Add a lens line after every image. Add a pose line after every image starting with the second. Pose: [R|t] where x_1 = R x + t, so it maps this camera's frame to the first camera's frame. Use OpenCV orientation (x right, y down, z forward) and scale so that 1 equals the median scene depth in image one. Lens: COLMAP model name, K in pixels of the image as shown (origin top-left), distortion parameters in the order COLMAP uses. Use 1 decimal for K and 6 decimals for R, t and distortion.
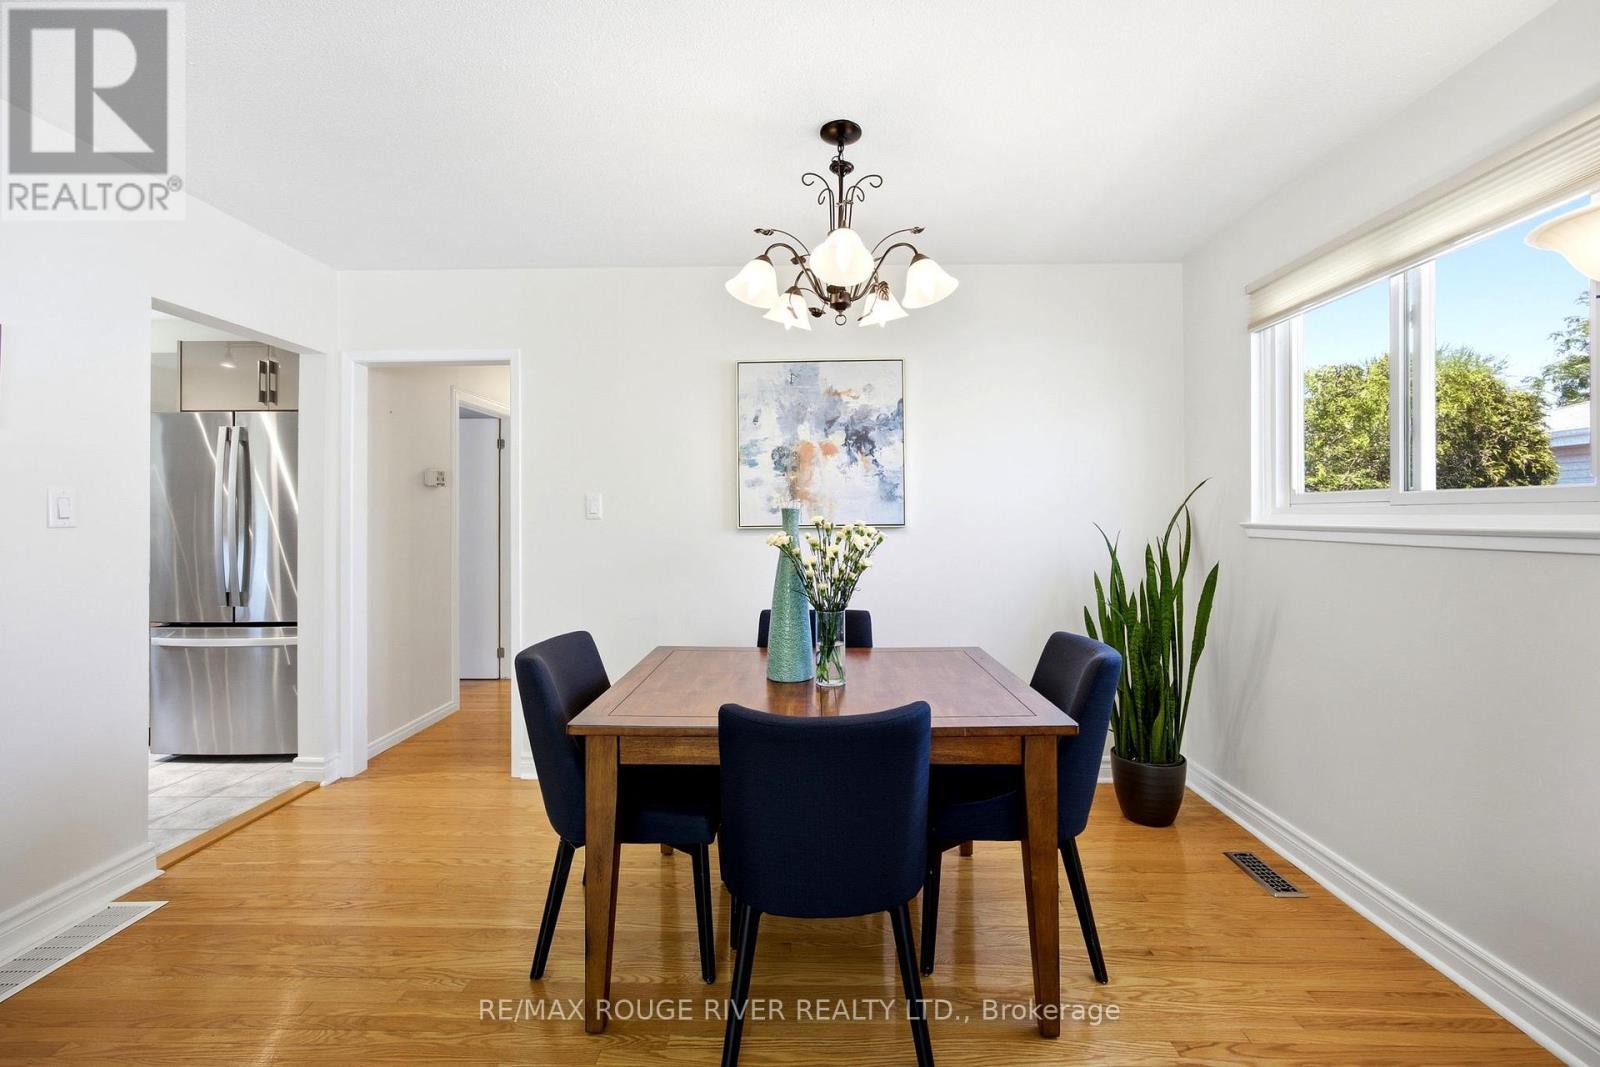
lens RADIAL K [[666.8, 0, 806.3], [0, 666.8, 511.4], [0, 0, 1]] dist [-0.012186, 0.003041]
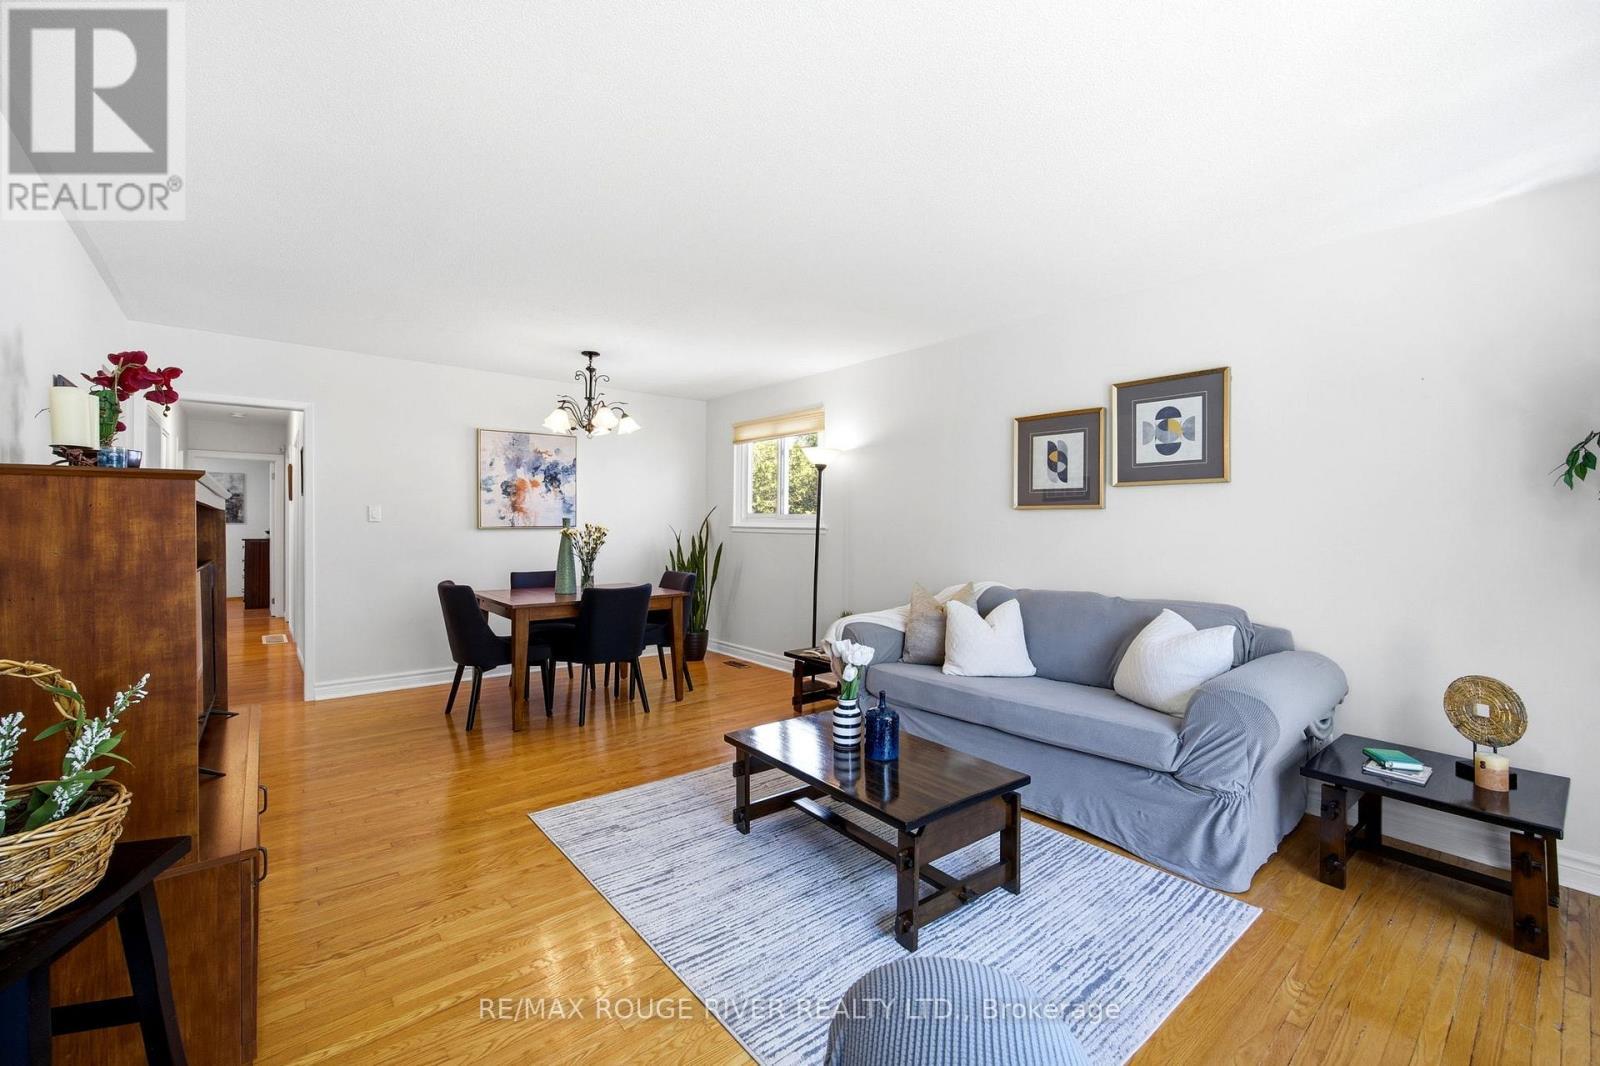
lens RADIAL K [[666.8, 0, 787.8], [0, 666.8, 526.6], [0, 0, 1]] dist [-0.012186, 0.003041]
pose [[0.763925, 0.003118, 0.645297, -0.591847], [-0.010953, 0.999907, 0.008134, -0.001226], [-0.645212, -0.013282, 0.763889, -0.779527]]
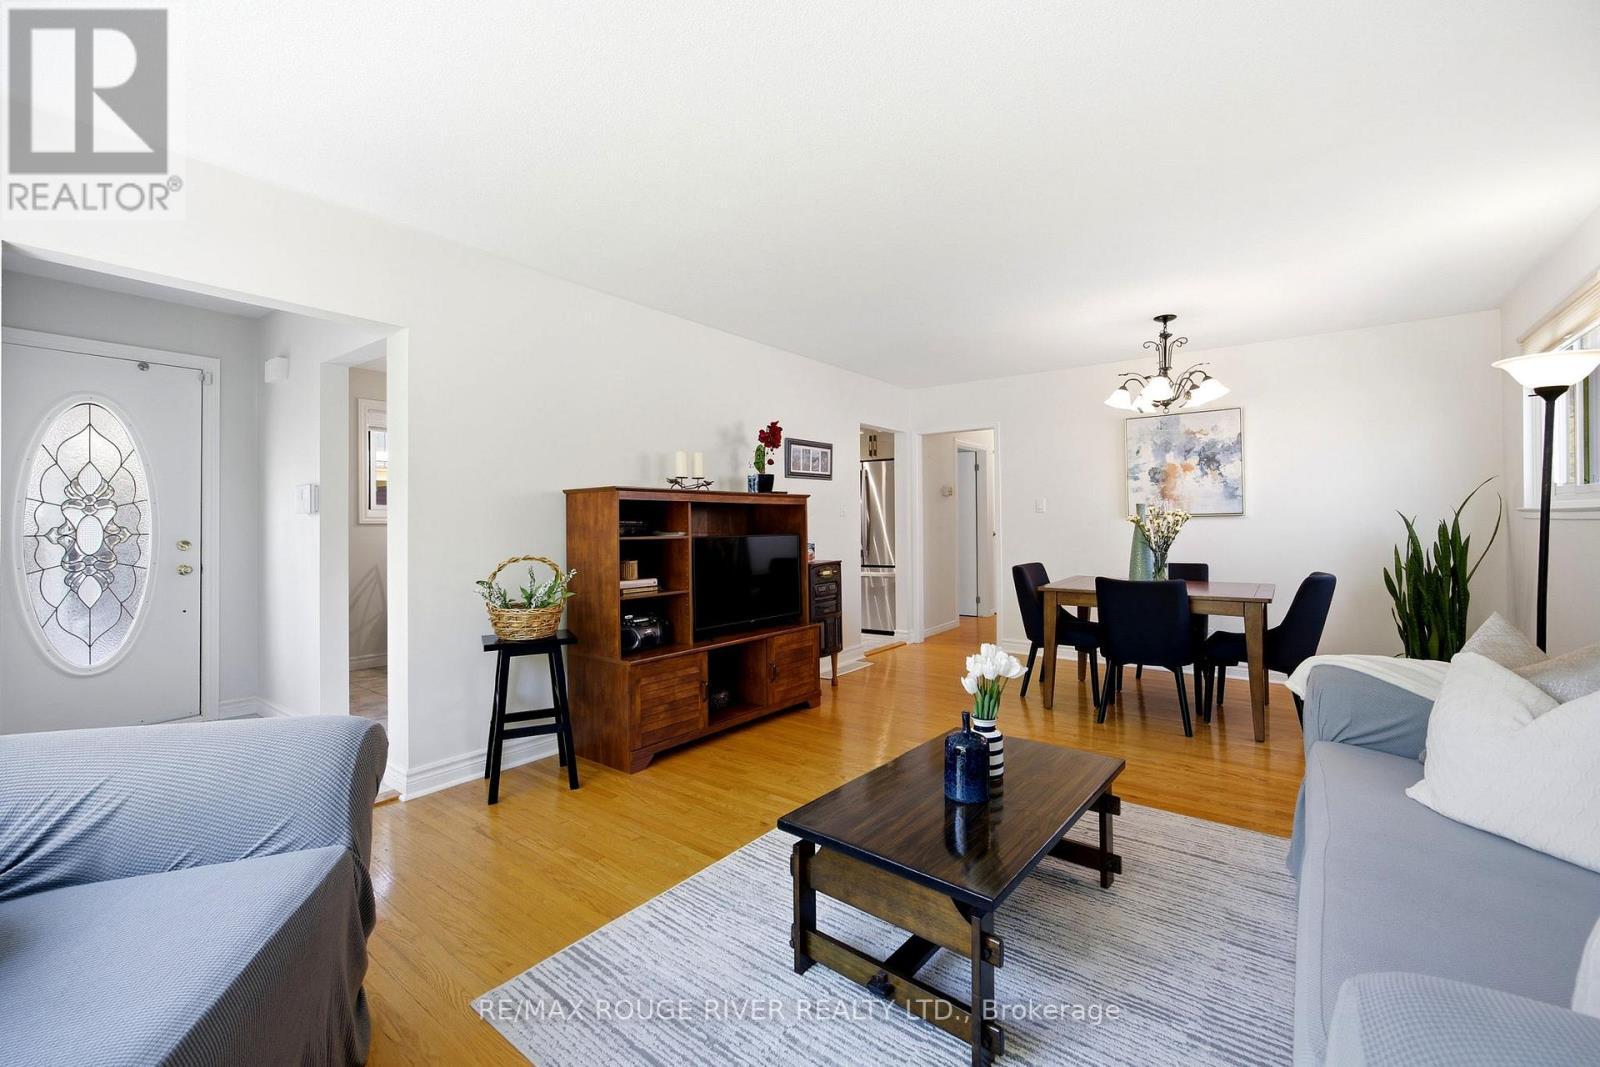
lens RADIAL K [[666.8, 0, 814.8], [0, 666.8, 515.8], [0, 0, 1]] dist [-0.012186, 0.003041]
pose [[0.816366, -0.007764, -0.577483, 0.226187], [0.008871, 0.999960, -0.000903, 0.017095], [0.577467, -0.004386, 0.816402, -0.837792]]
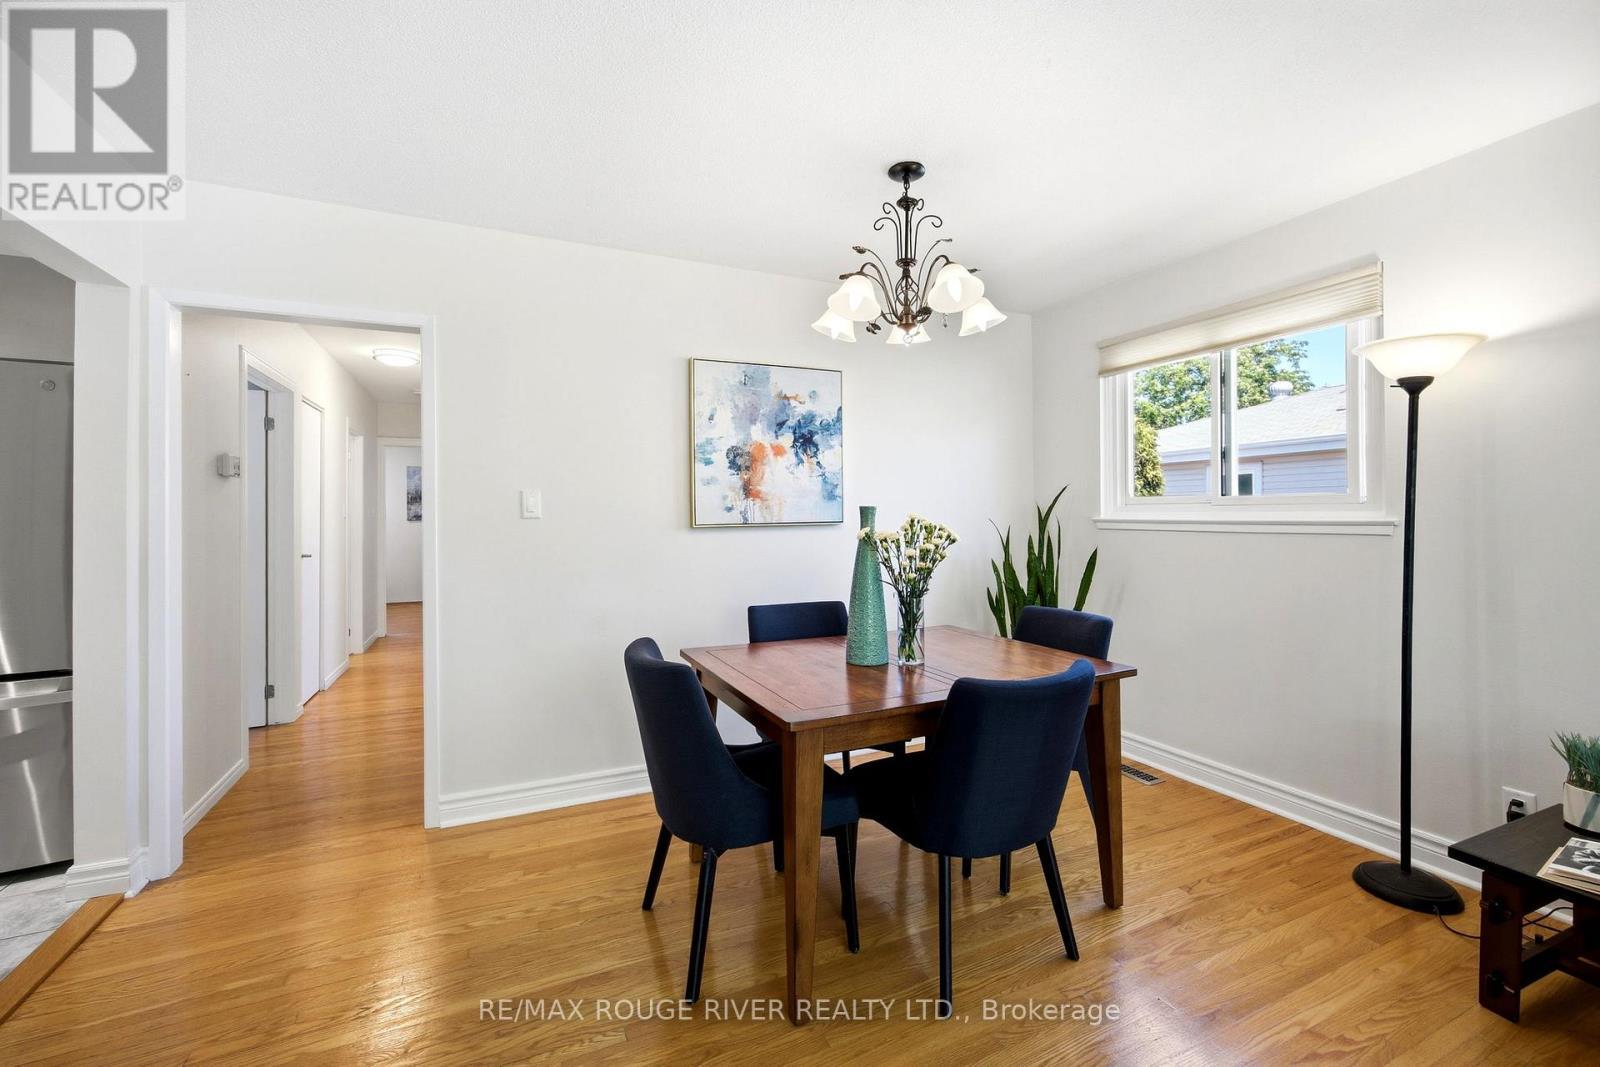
lens RADIAL K [[666.8, 0, 807.7], [0, 666.8, 510.5], [0, 0, 1]] dist [-0.012186, 0.003041]
pose [[0.895791, 0.000225, 0.444476, -0.390571], [0.000448, 0.999999, -0.001408, 0.002542], [-0.444476, 0.001460, 0.895790, 0.044731]]
